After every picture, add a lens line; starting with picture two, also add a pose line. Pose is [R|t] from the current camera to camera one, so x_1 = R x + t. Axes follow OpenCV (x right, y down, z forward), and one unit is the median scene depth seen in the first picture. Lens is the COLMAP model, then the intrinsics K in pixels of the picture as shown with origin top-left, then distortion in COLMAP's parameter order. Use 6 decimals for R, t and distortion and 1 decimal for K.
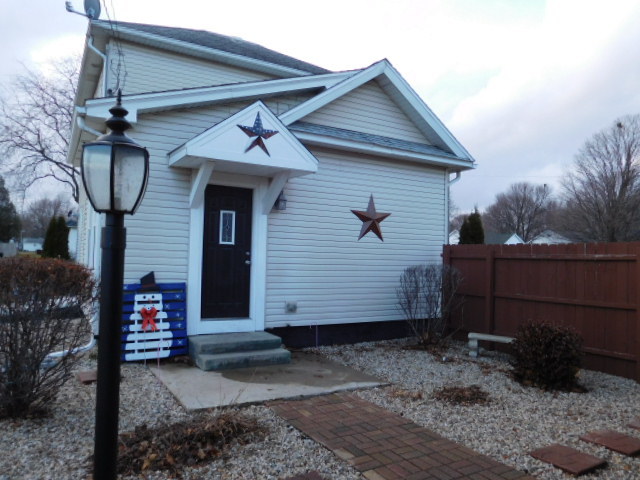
lens RADIAL K [[484.5, 0, 320.5], [0, 484.5, 237.7], [0, 0, 1]] dist [-0.004026, -0.000783]
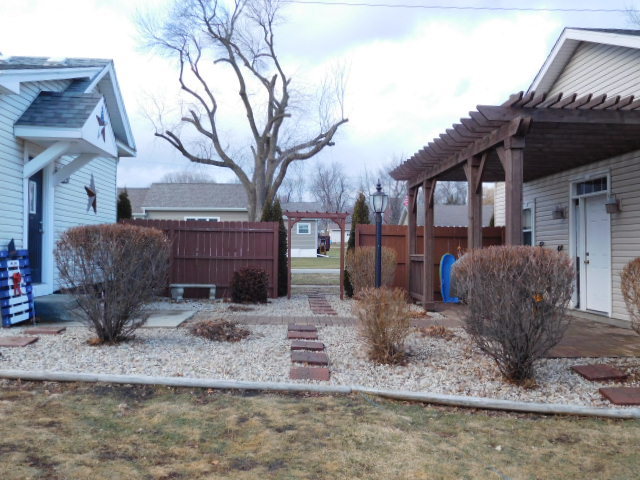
lens RADIAL K [[611.7, 0, 322.2], [0, 611.7, 243.6], [0, 0, 1]] dist [0.011893, 0.000000]
pose [[0.446430, -0.007020, 0.894791, -0.967105], [-0.036382, 0.999000, 0.025989, 0.018276], [-0.894079, -0.044157, 0.445728, -0.130997]]
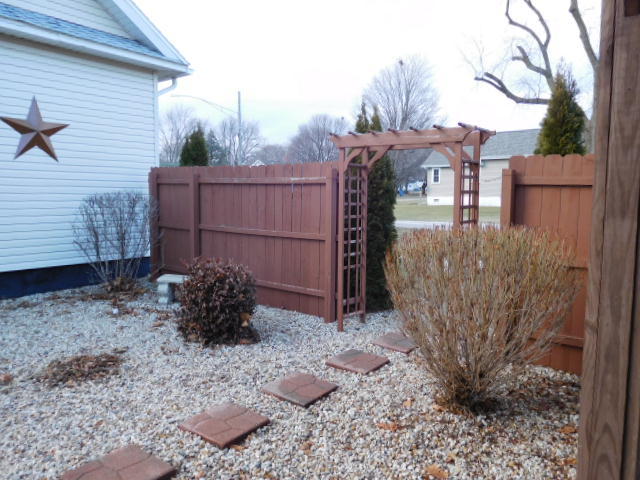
lens RADIAL K [[484.5, 0, 319.4], [0, 484.5, 234.1], [0, 0, 1]] dist [-0.004026, -0.000783]
pose [[0.932046, -0.038746, 0.360262, 0.243226], [-0.009890, 0.991175, 0.132187, 0.016439], [-0.362205, -0.126767, 0.923438, 0.146581]]
